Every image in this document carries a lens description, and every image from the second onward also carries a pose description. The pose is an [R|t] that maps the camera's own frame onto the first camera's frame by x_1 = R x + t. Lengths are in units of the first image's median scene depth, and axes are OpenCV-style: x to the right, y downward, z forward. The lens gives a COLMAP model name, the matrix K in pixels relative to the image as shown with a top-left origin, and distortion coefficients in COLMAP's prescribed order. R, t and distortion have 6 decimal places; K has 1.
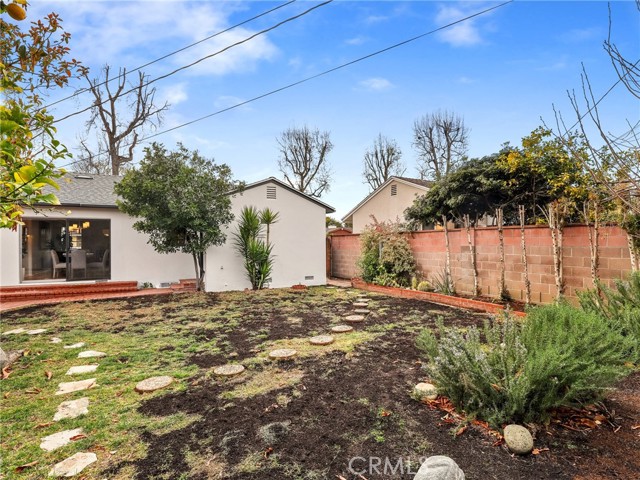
lens RADIAL K [[332.8, 0, 317.8], [0, 332.8, 243.5], [0, 0, 1]] dist [-0.014709, 0.002422]
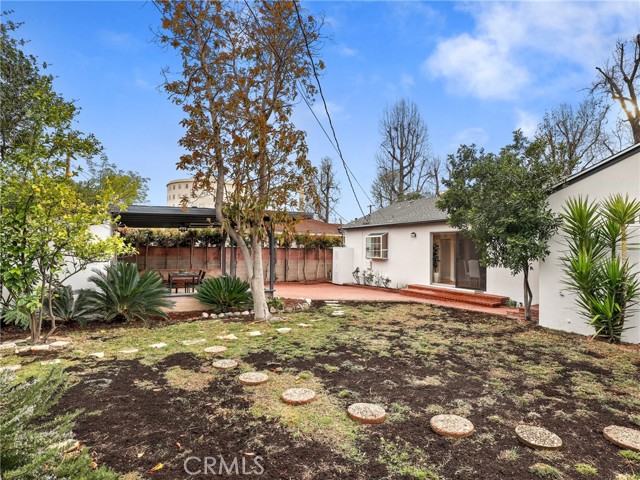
lens RADIAL K [[332.8, 0, 320.0], [0, 332.8, 236.7], [0, 0, 1]] dist [-0.014709, 0.002422]
pose [[0.038641, -0.032253, -0.998733, 0.407010], [-0.017445, 0.999305, -0.032946, -0.015593], [0.999101, 0.018696, 0.038052, 0.557303]]
